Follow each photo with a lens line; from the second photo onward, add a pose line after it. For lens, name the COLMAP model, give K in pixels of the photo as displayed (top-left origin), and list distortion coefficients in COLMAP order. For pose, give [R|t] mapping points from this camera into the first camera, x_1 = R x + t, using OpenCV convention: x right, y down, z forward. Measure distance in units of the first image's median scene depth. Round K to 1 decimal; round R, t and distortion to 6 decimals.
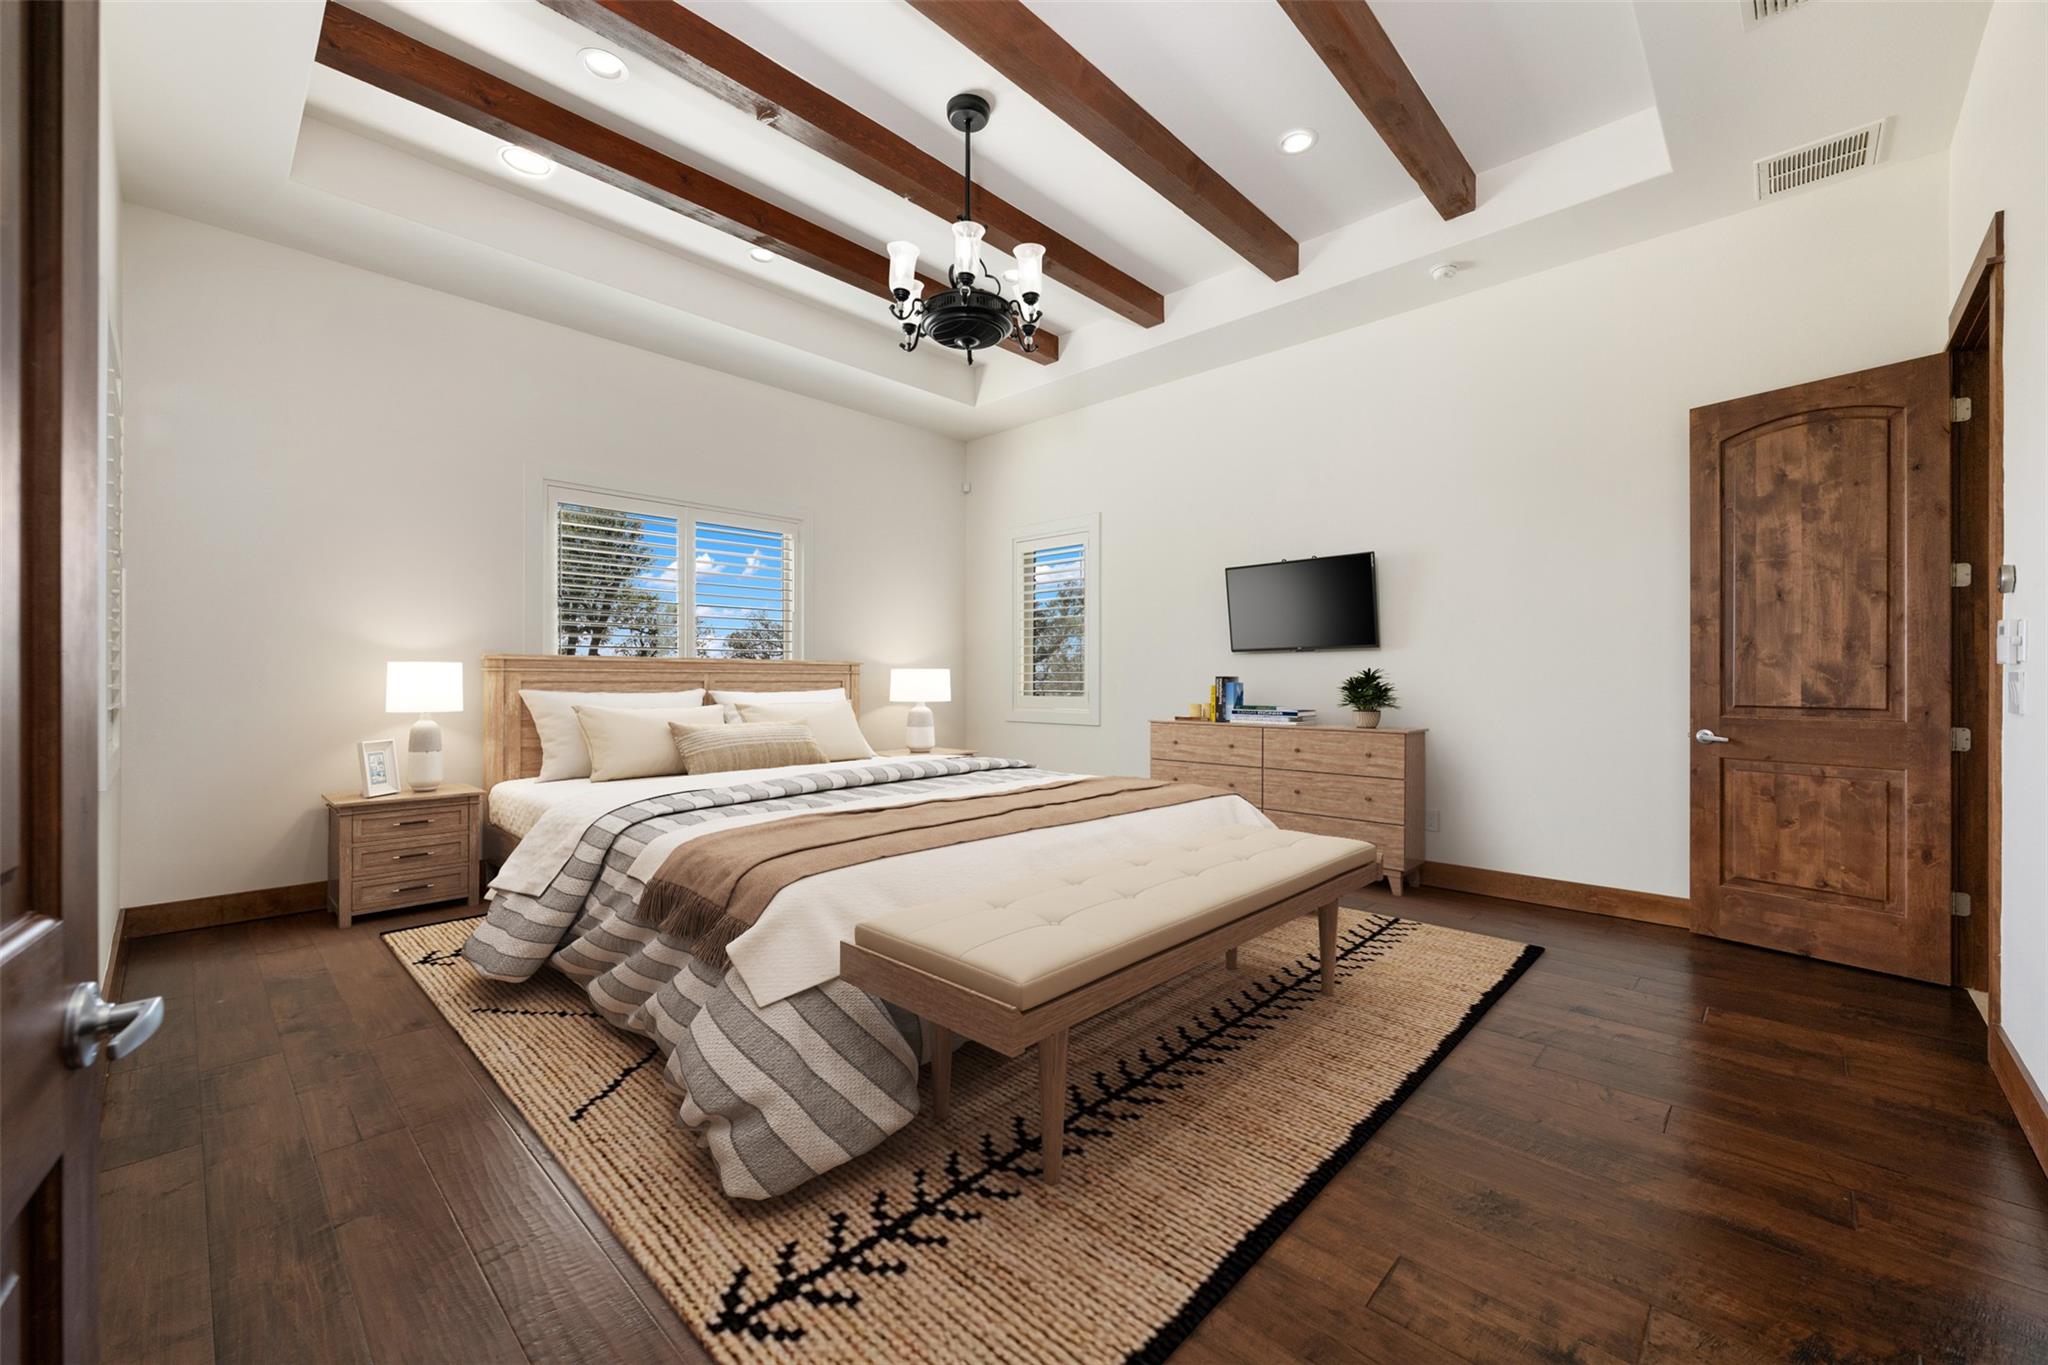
lens RADIAL K [[793.4, 0, 1024.0], [0, 793.4, 682.5], [0, 0, 1]] dist [0.000474, 0.000035]
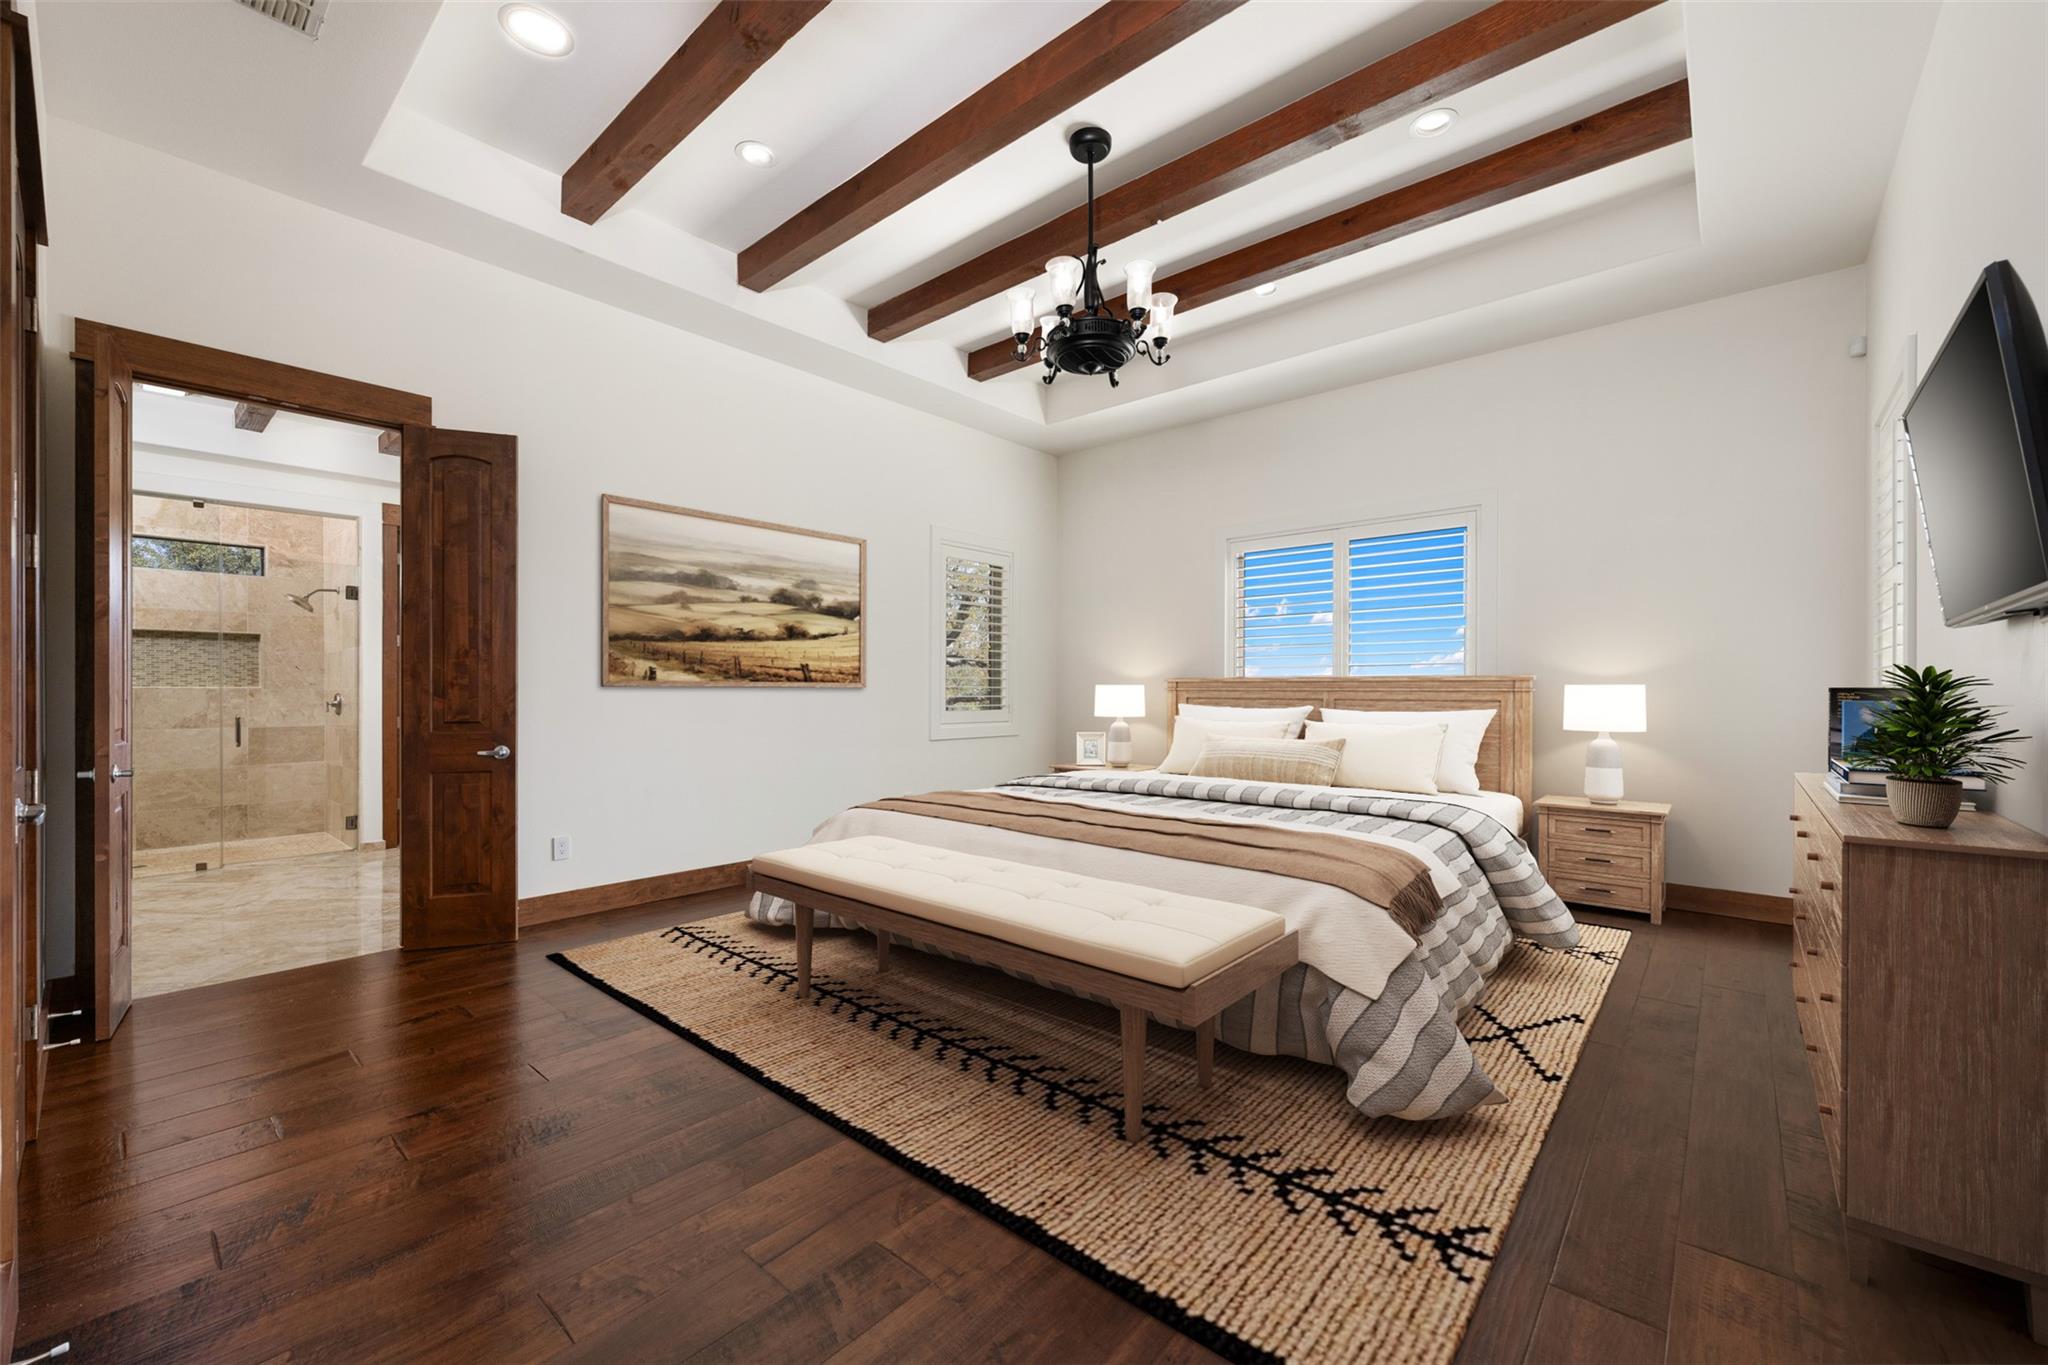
lens RADIAL K [[821.3, 0, 1020.5], [0, 821.3, 690.6], [0, 0, 1]] dist [0.000362, 0.000087]
pose [[0.056795, 0.002910, -0.998382, 1.326376], [-0.001098, 0.999995, 0.002853, -0.031184], [0.998385, 0.000934, 0.056798, 1.032822]]
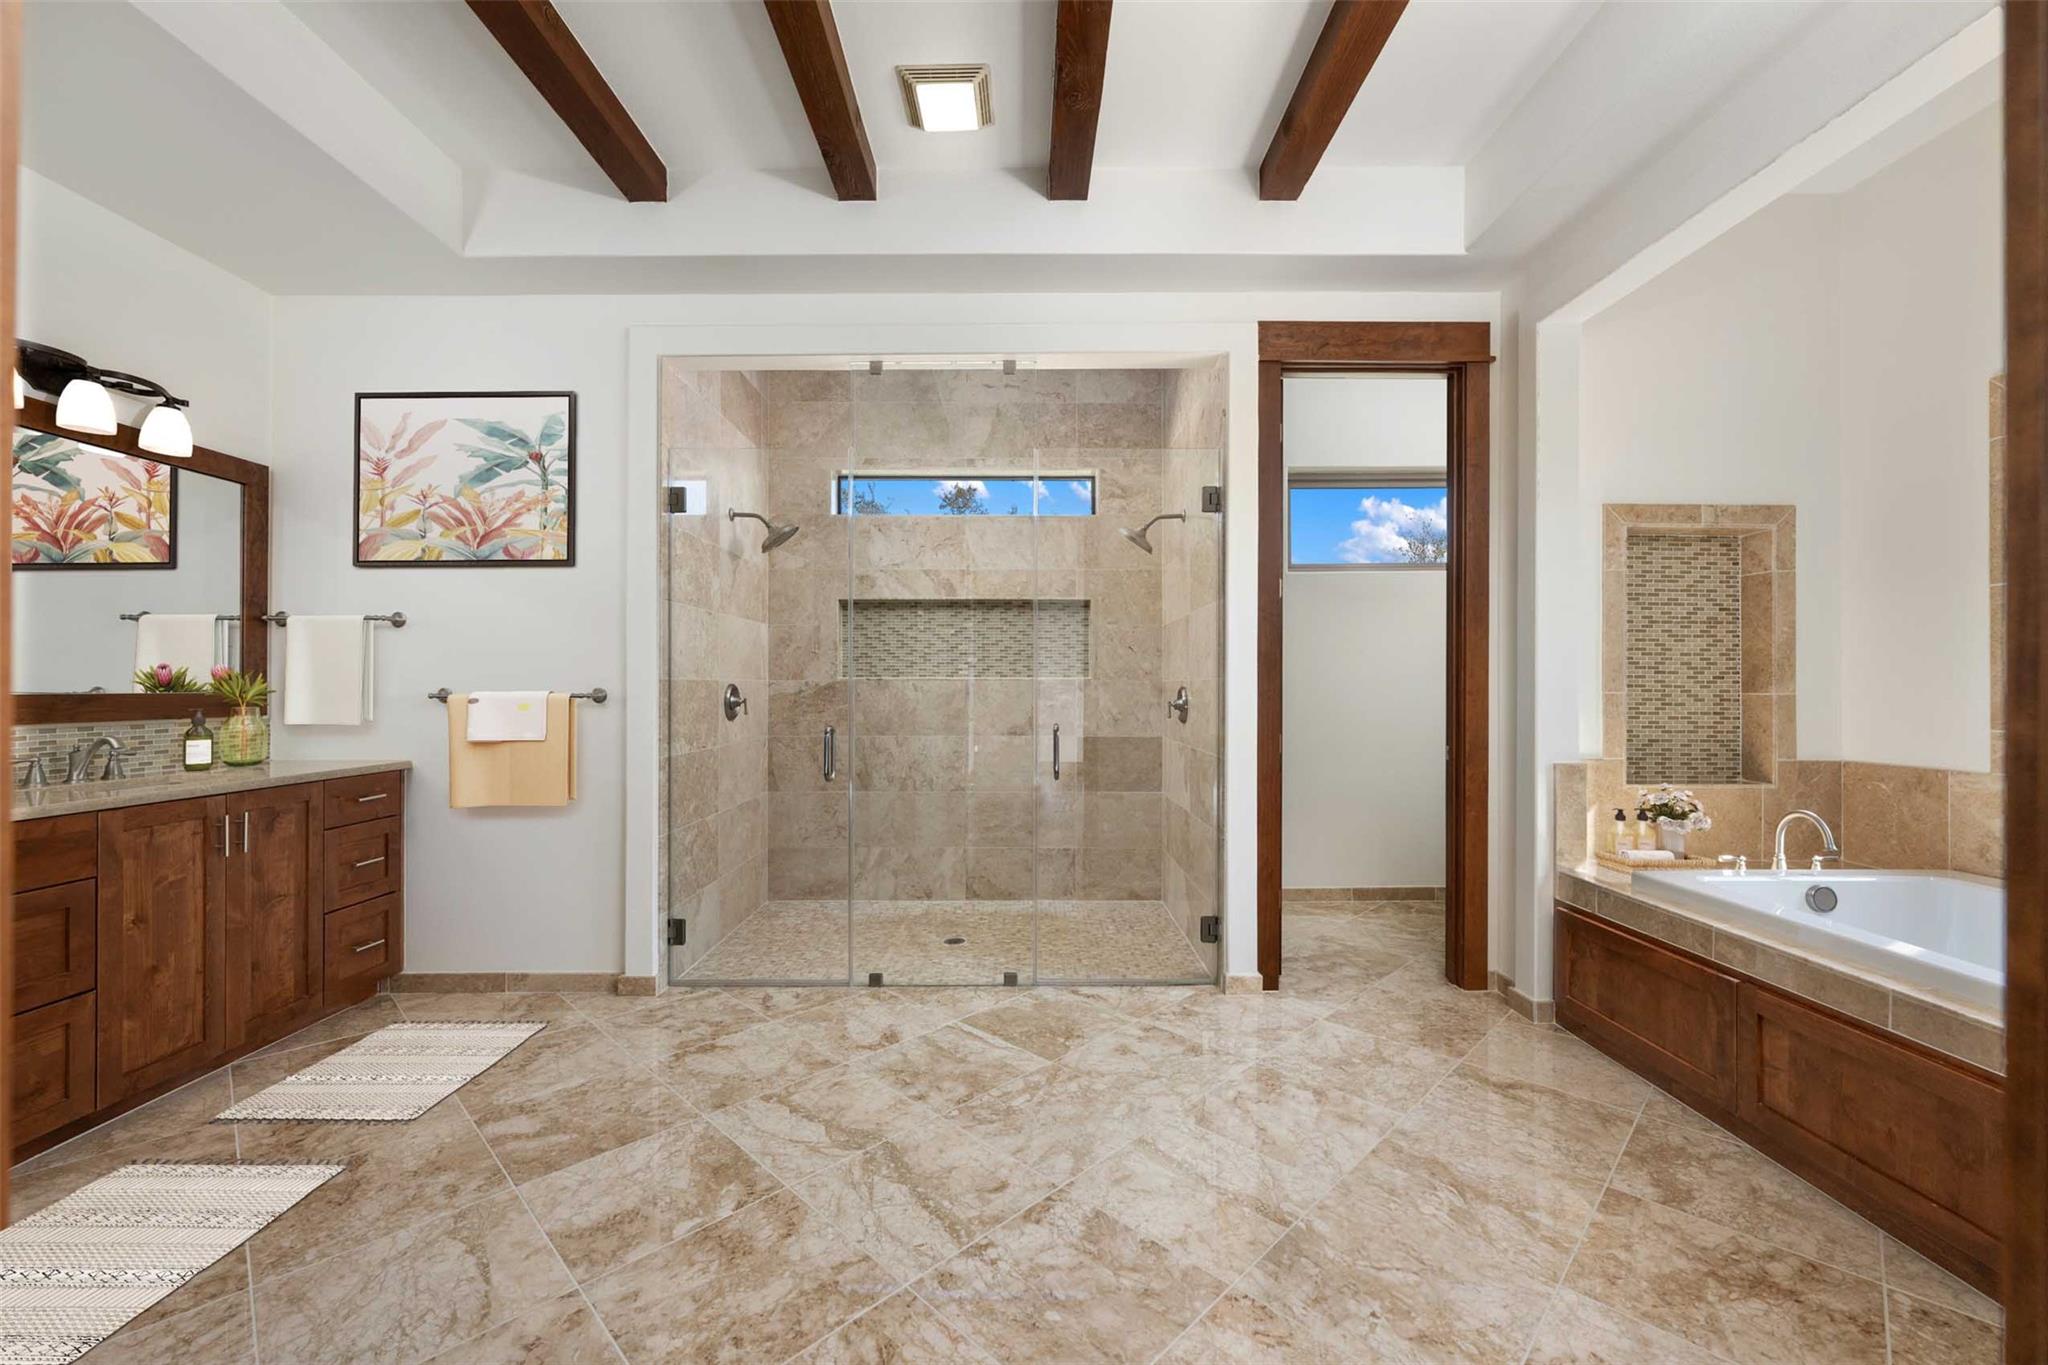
lens RADIAL K [[824.5, 0, 1024.0], [0, 824.5, 682.5], [0, 0, 1]] dist [-0.000074, -0.000029]
pose [[-0.715383, 0.000011, -0.698733, 0.851150], [0.000635, 1.000000, -0.000635, -0.027549], [0.698732, -0.000898, -0.715383, 0.661969]]
